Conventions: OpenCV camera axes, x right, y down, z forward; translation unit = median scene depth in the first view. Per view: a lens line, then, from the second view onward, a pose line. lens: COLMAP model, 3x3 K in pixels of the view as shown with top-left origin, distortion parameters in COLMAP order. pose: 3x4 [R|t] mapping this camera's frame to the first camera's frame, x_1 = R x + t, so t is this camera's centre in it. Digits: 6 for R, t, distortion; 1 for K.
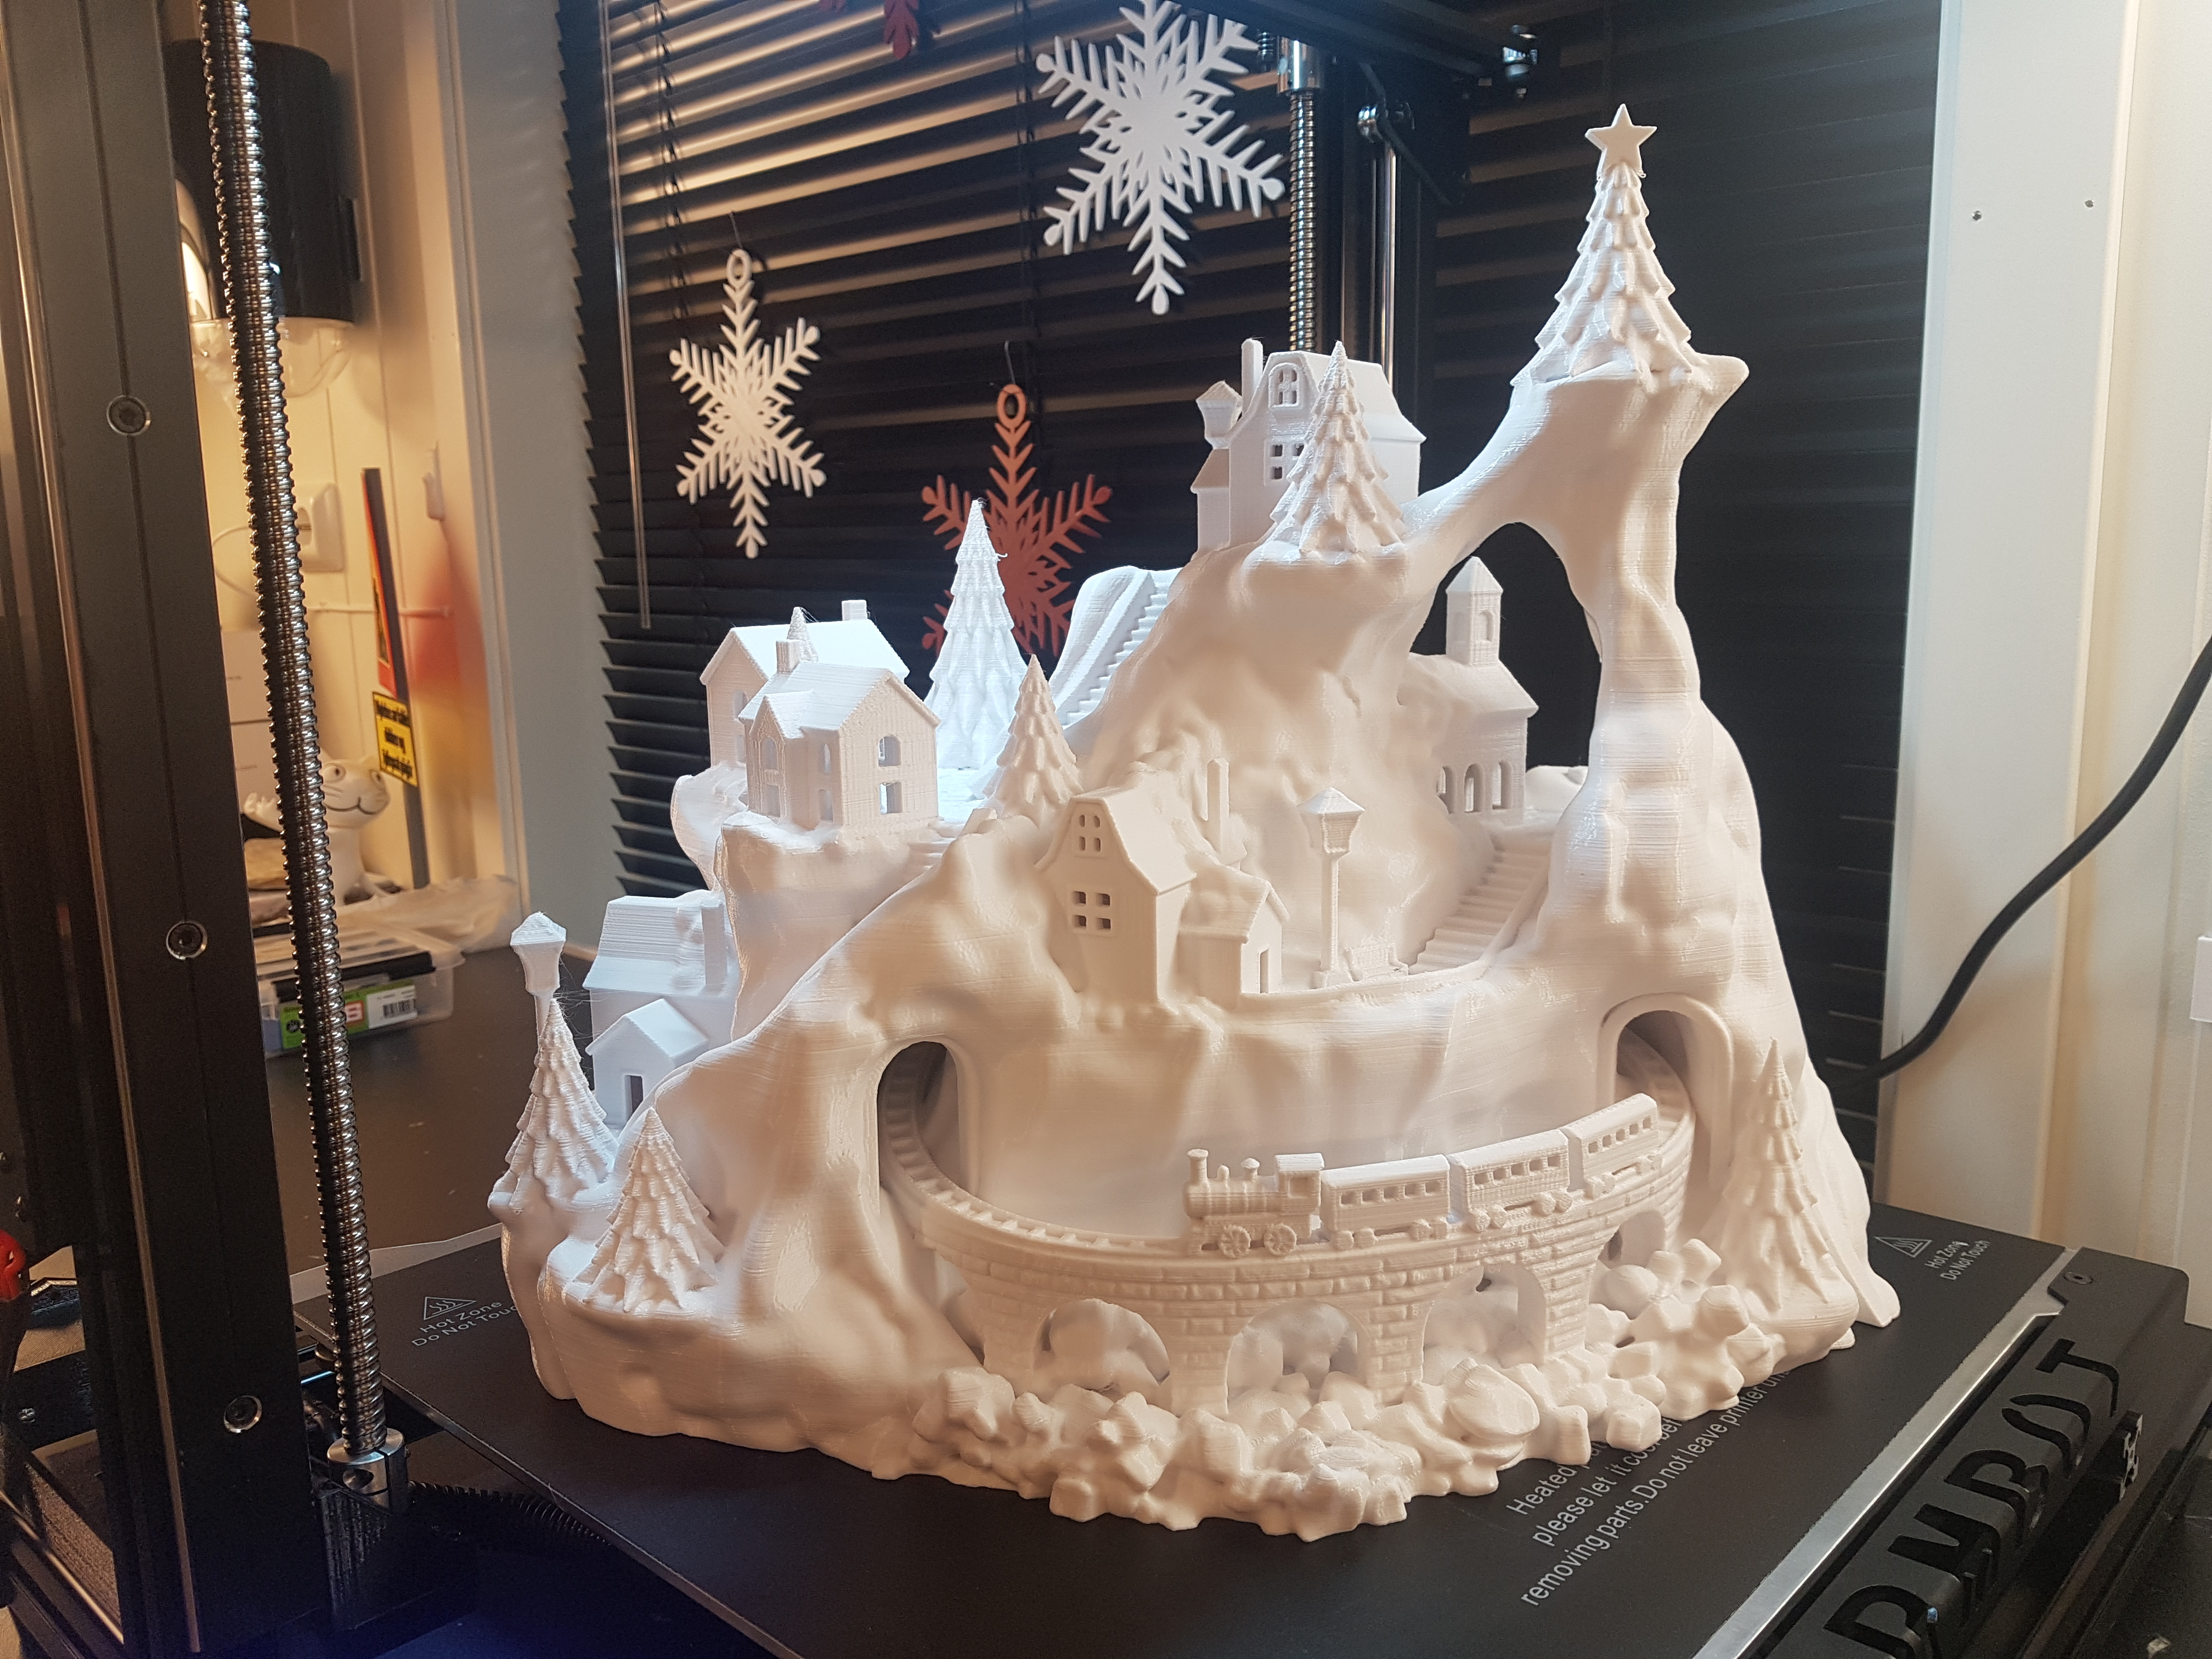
lens RADIAL K [[1769.1, 0, 1102.8], [0, 1769.1, 841.2], [0, 0, 1]] dist [-0.004068, -0.013848]
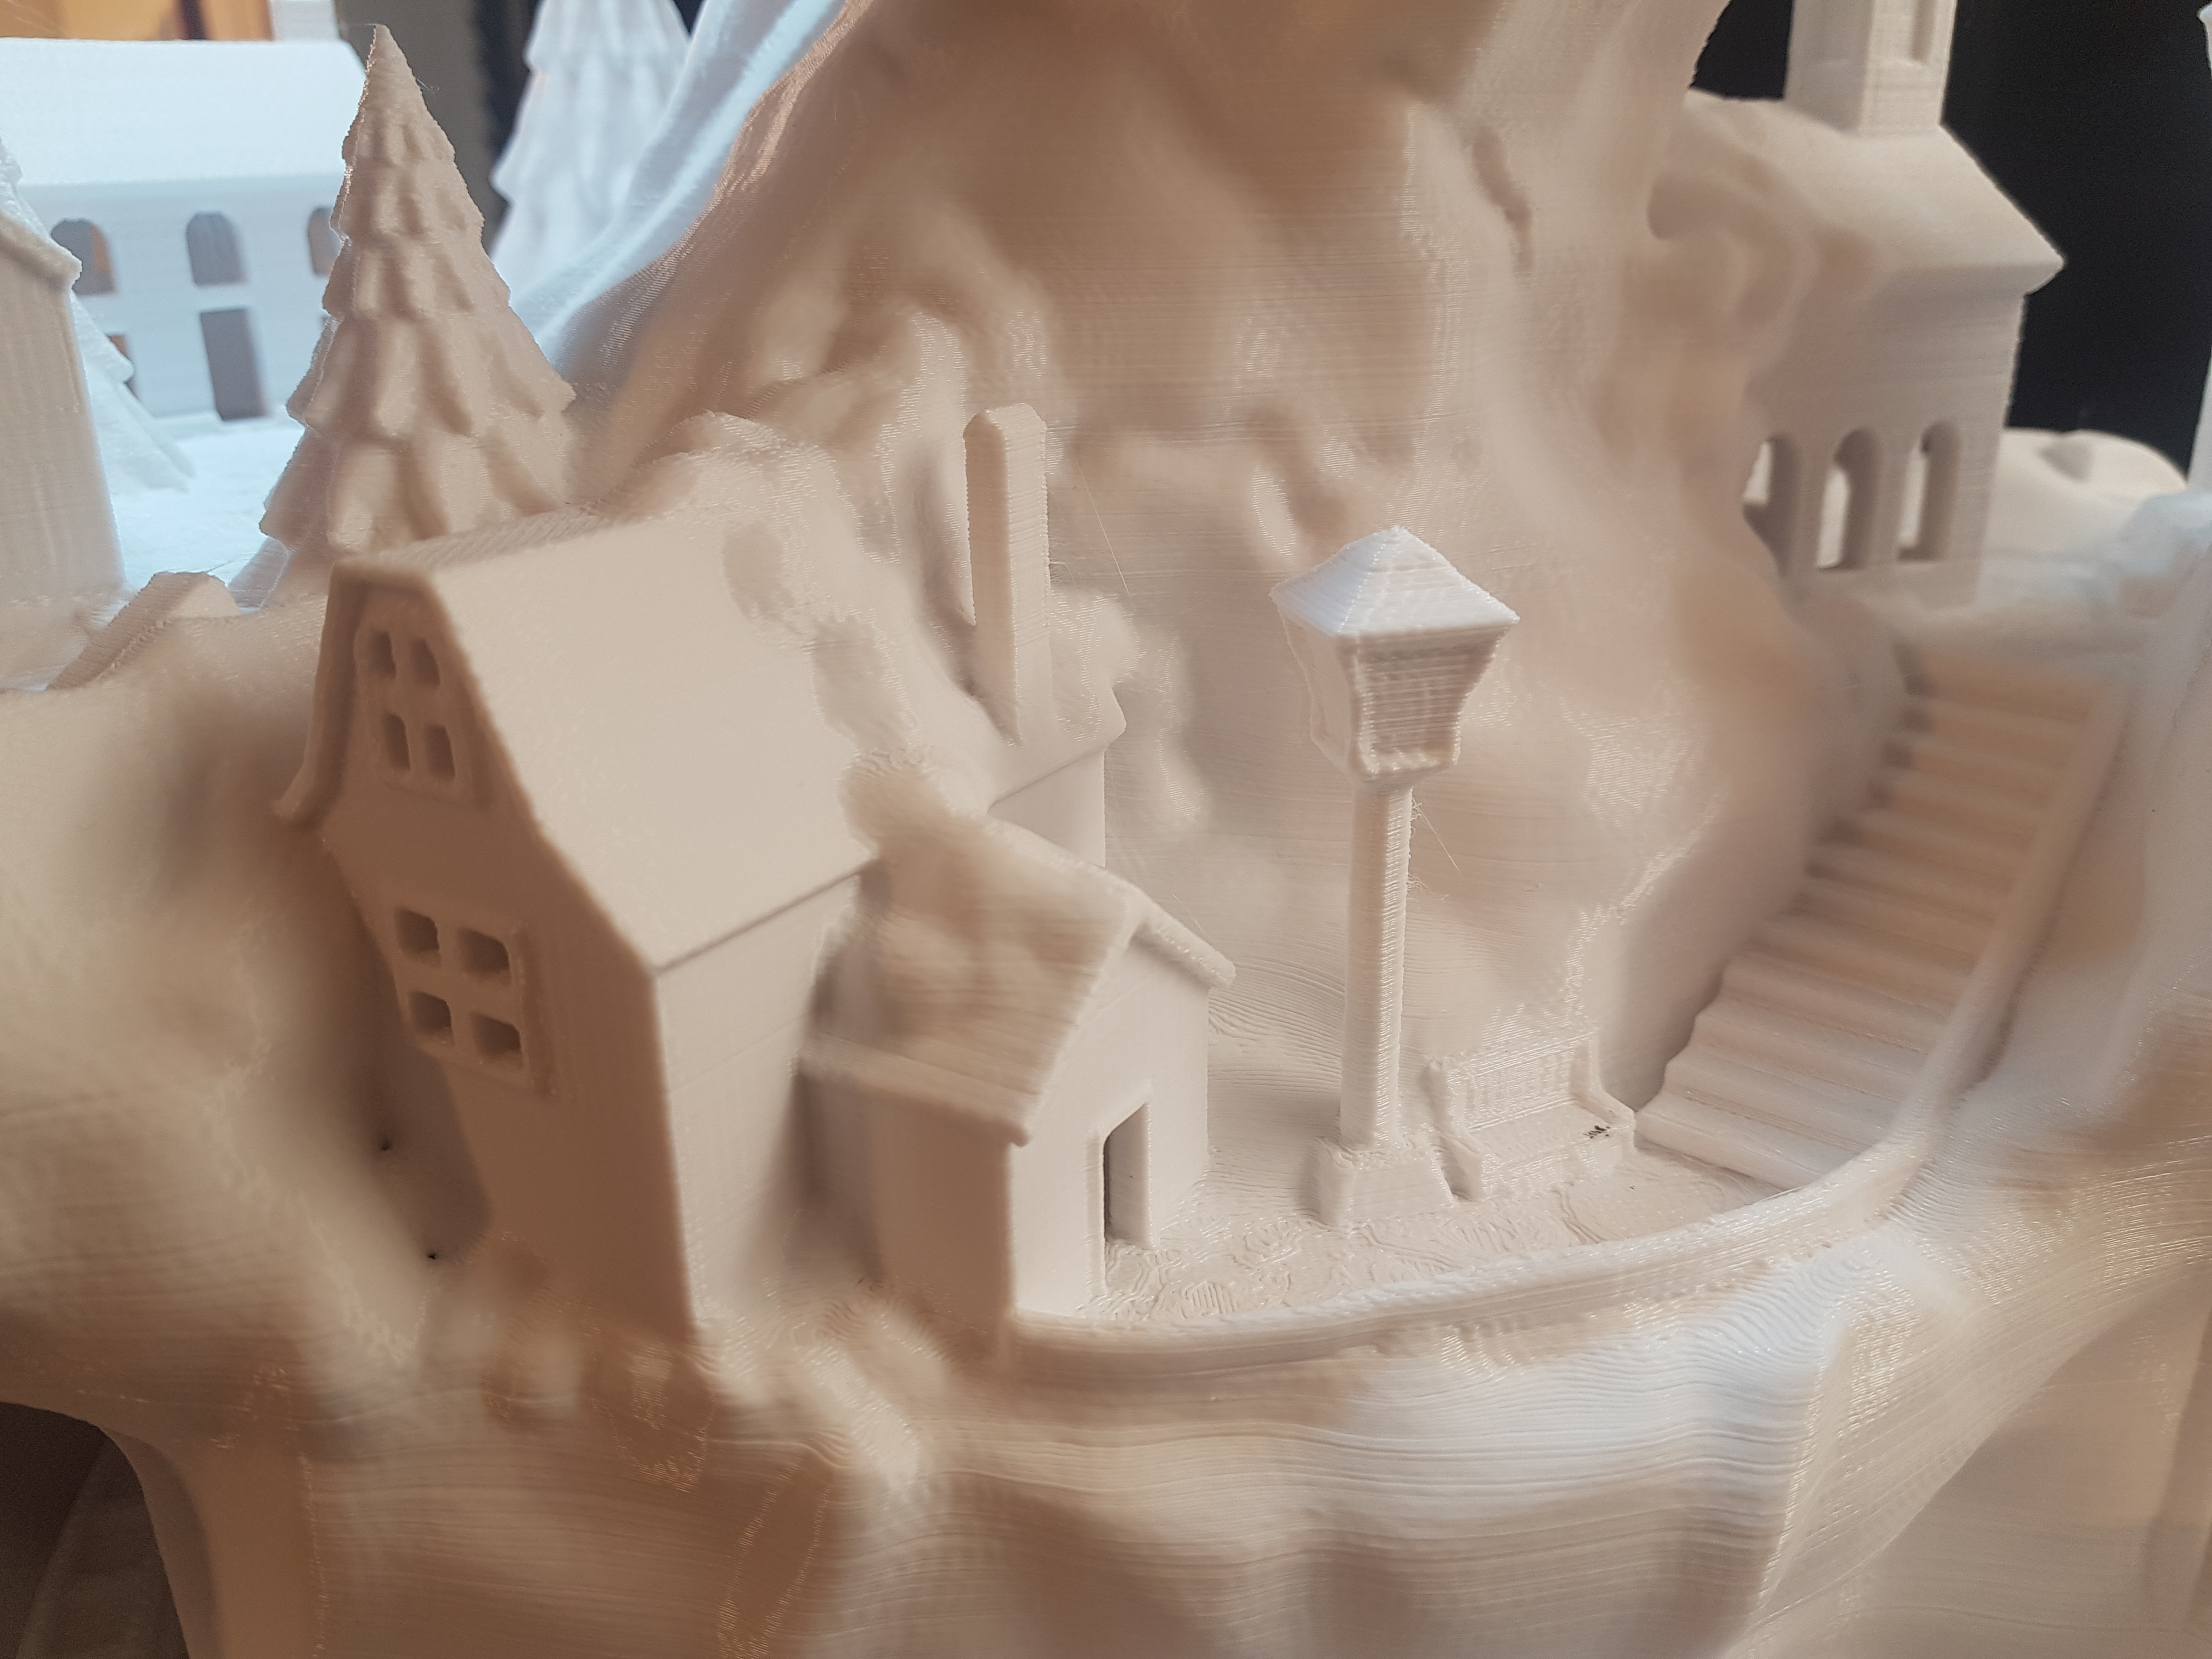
lens RADIAL K [[1769.1, 0, 1120.2], [0, 1769.1, 819.1], [0, 0, 1]] dist [-0.004068, -0.013848]
pose [[0.996859, 0.031611, -0.072620, 0.104802], [-0.016795, 0.980417, 0.196216, -0.037626], [0.077400, -0.194380, 0.977868, 0.705549]]
